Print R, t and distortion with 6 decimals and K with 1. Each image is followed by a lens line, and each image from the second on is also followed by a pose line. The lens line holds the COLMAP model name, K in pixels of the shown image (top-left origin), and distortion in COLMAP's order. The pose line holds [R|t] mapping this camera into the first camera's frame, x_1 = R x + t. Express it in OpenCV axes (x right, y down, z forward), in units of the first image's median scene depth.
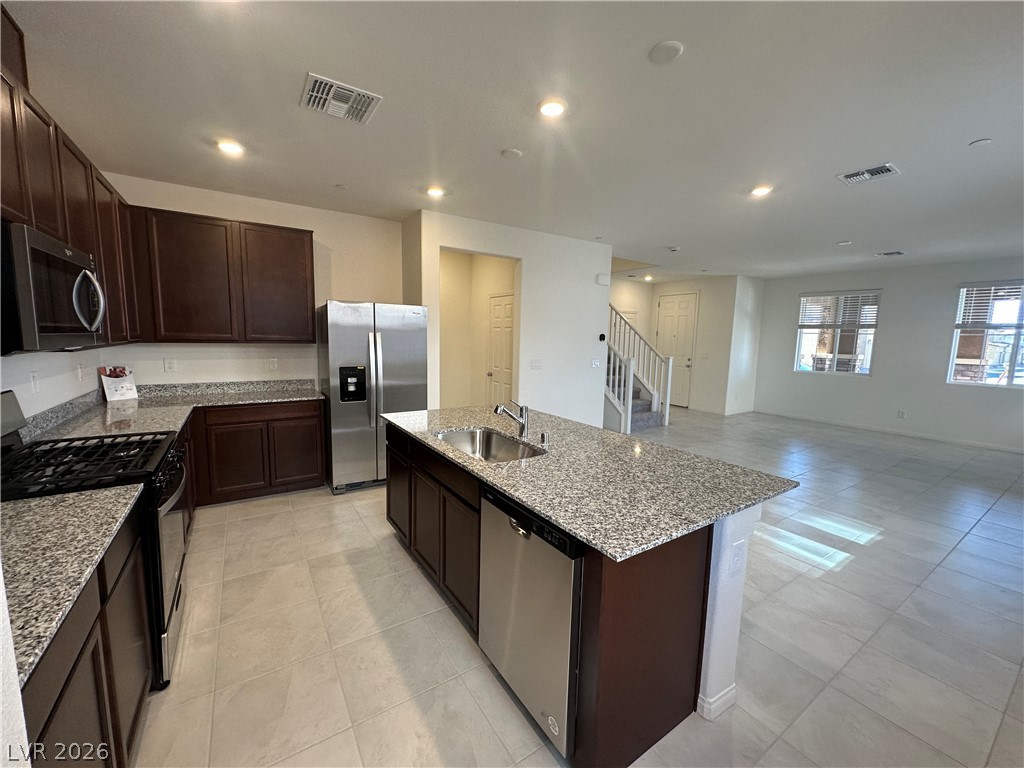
lens RADIAL K [[407.4, 0, 512.0], [0, 407.4, 384.0], [0, 0, 1]] dist [-0.000463, -0.000053]
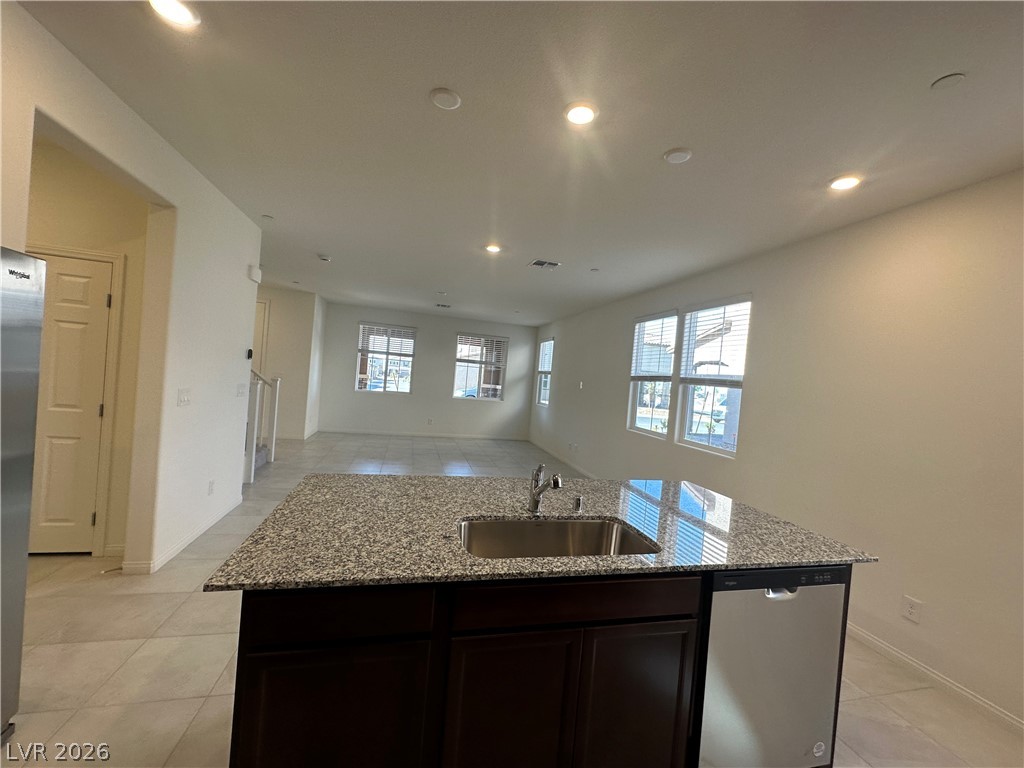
lens RADIAL K [[408.5, 0, 512.0], [0, 408.5, 384.0], [0, 0, 1]] dist [-0.001161, -0.000089]
pose [[0.326610, -0.007259, 0.945131, -0.507781], [0.033384, 0.999435, -0.003861, -0.075097], [-0.944569, 0.032814, 0.326668, 0.580443]]
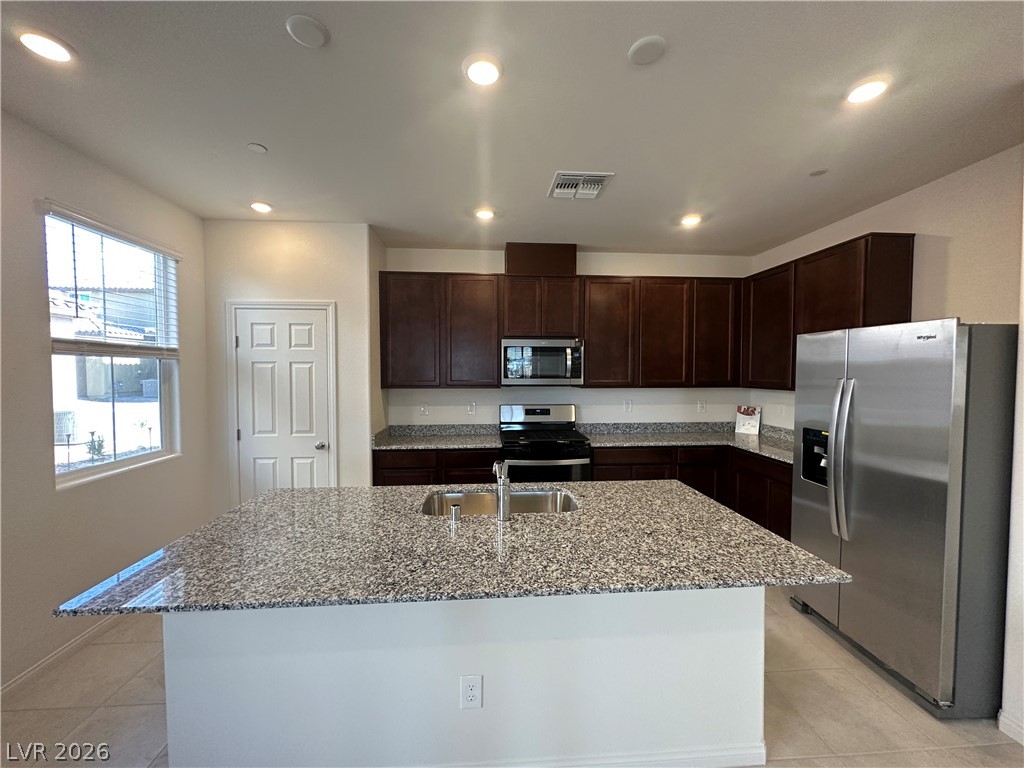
lens RADIAL K [[407.4, 0, 512.0], [0, 407.4, 384.0], [0, 0, 1]] dist [-0.000463, -0.000053]
pose [[-0.486707, 0.006028, -0.873544, 0.475743], [-0.112787, 0.991173, 0.069680, -0.117993], [0.866253, 0.132438, -0.481731, 0.977707]]
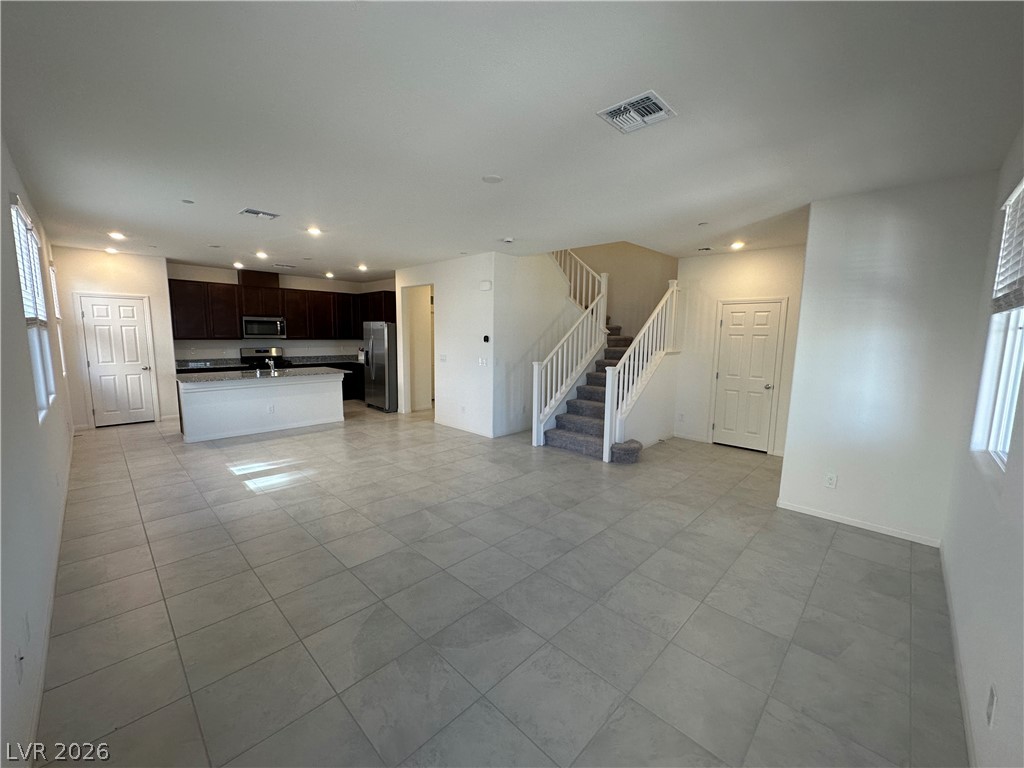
lens RADIAL K [[407.4, 0, 512.0], [0, 407.4, 384.0], [0, 0, 1]] dist [-0.000463, -0.000053]
pose [[0.220684, 0.104526, -0.969728, 2.196041], [-0.124739, 0.989101, 0.078226, -0.150426], [0.967336, 0.103700, 0.231317, 1.407997]]
